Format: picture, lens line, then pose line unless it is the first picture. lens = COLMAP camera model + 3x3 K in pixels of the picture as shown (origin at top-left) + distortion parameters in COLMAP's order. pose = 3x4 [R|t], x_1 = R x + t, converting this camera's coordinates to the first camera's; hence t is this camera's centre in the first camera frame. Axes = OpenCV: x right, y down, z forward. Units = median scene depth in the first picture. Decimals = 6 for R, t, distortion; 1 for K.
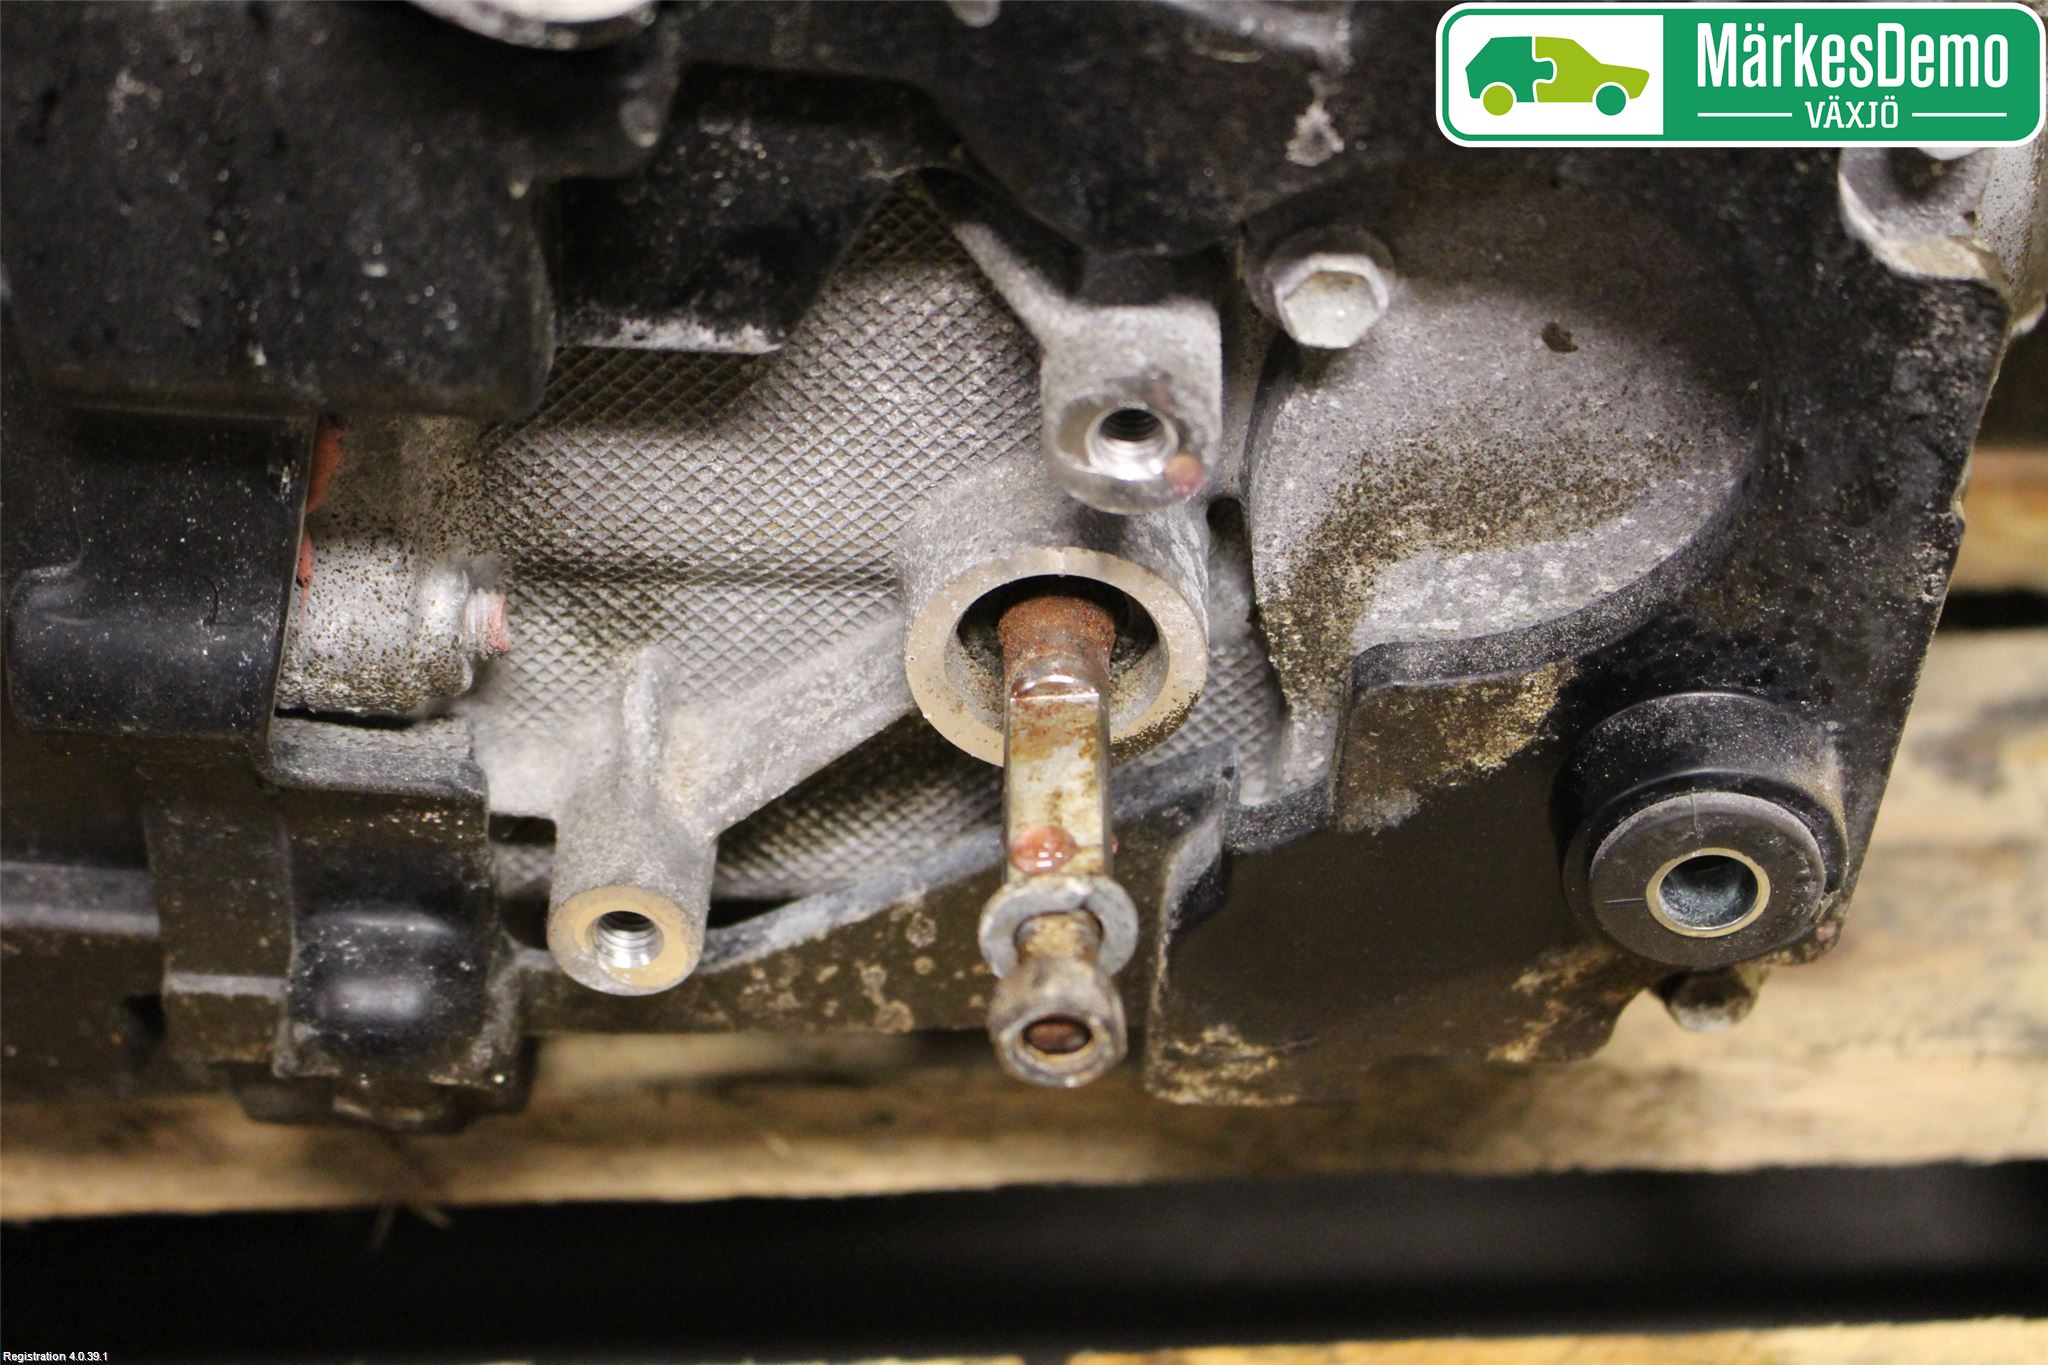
lens RADIAL K [[2336.8, 0, 1028.6], [0, 2336.8, 680.1], [0, 0, 1]] dist [0.010004, 0.000000]
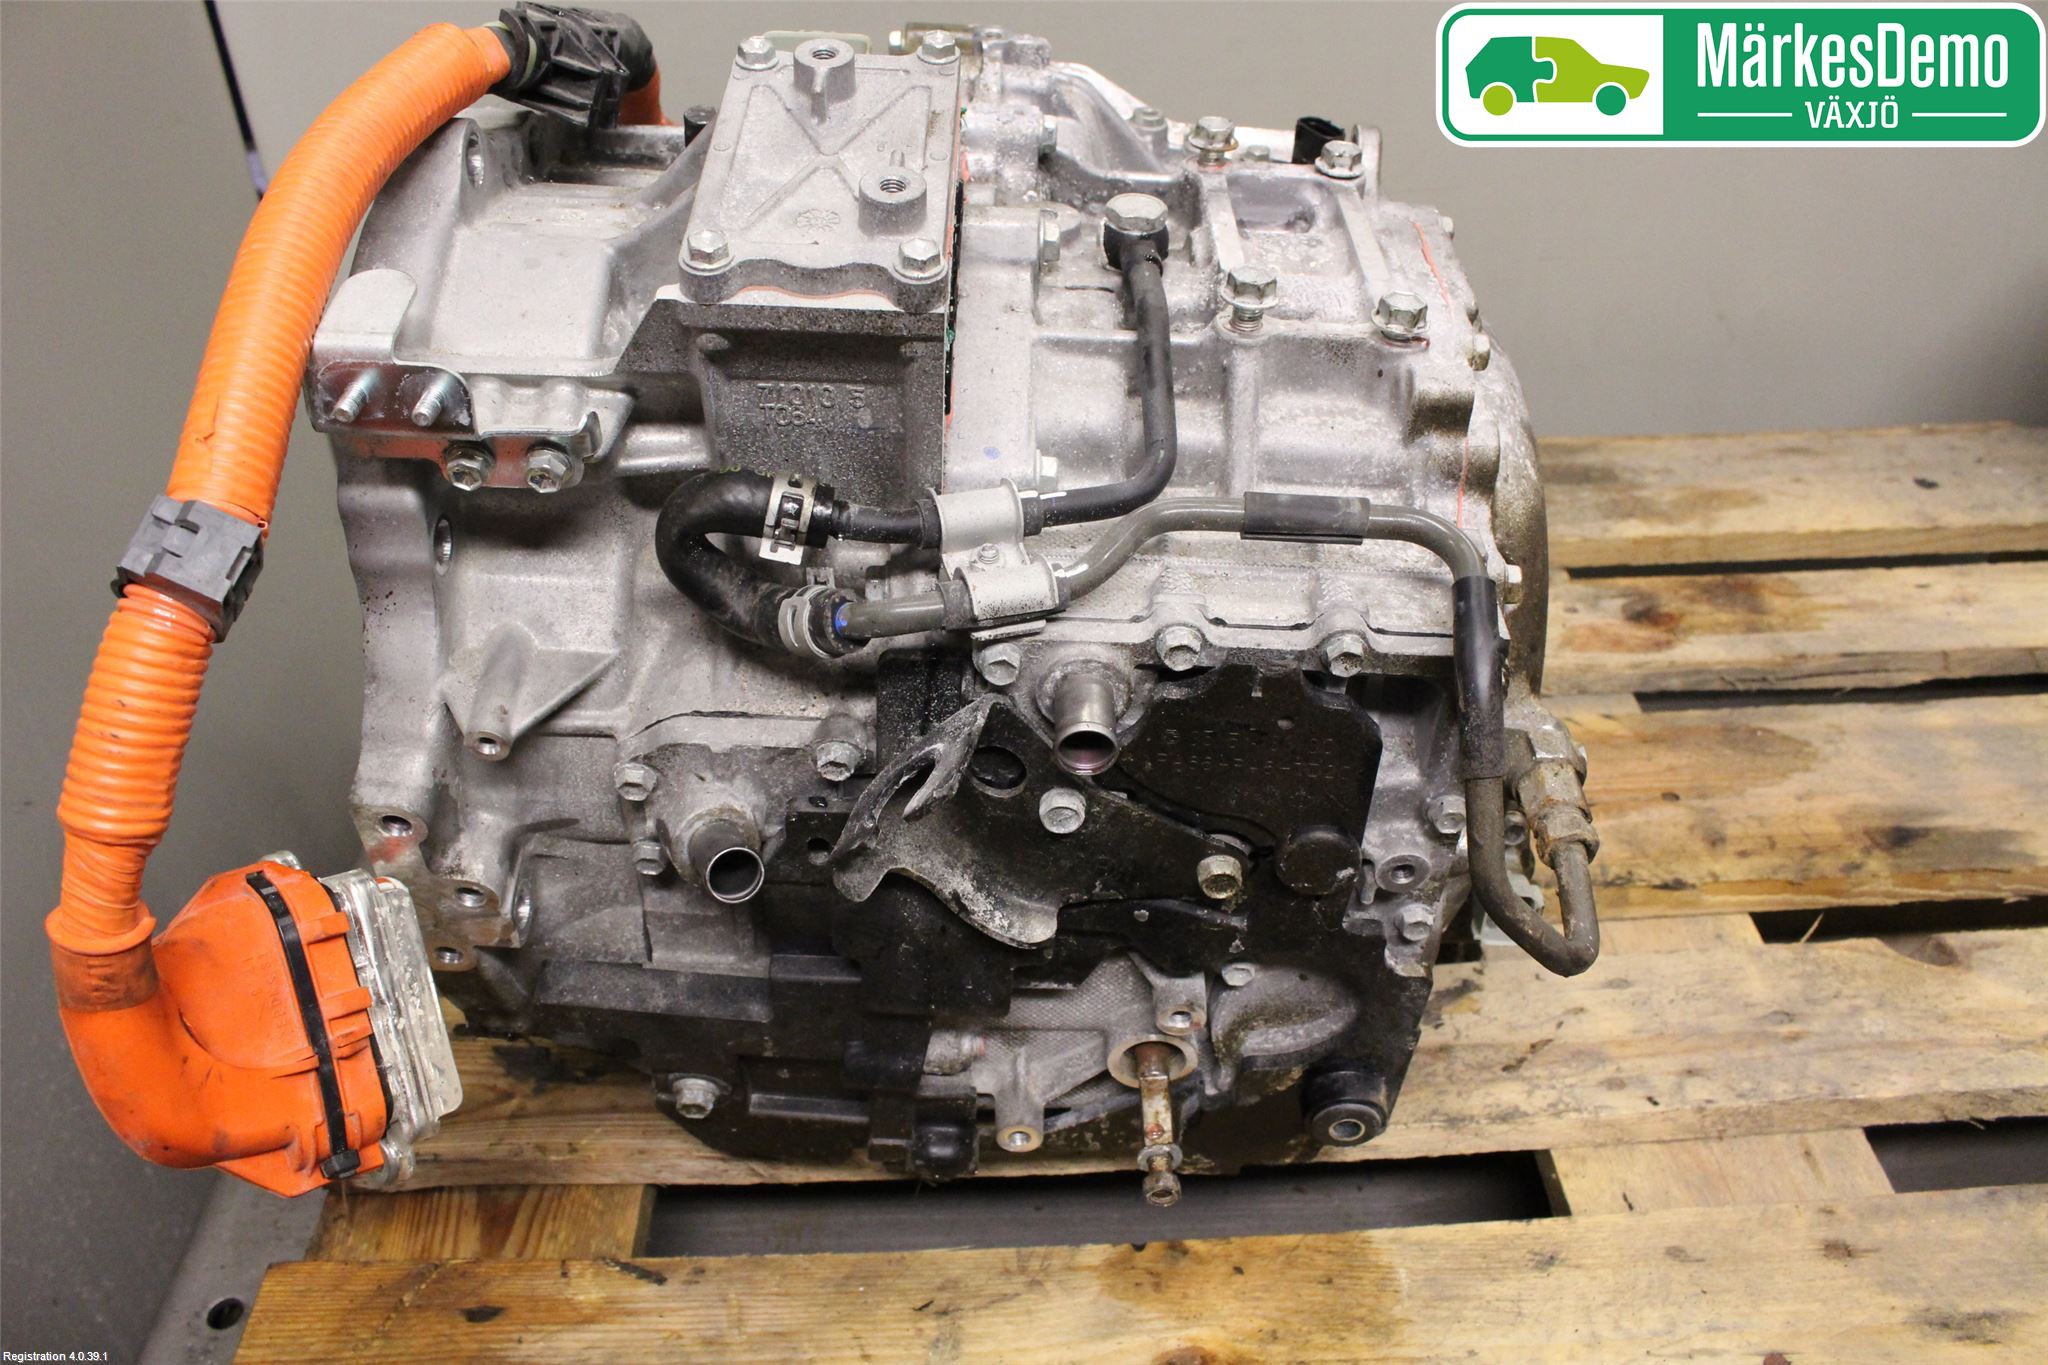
lens RADIAL K [[1115.3, 0, 1018.8], [0, 1115.3, 686.6], [0, 0, 1]] dist [-0.032608, 0.007911]
pose [[0.999958, -0.007526, 0.005135, -0.180642], [0.007500, 0.999959, 0.005076, -0.544710], [-0.005173, -0.005037, 0.999974, -0.572901]]
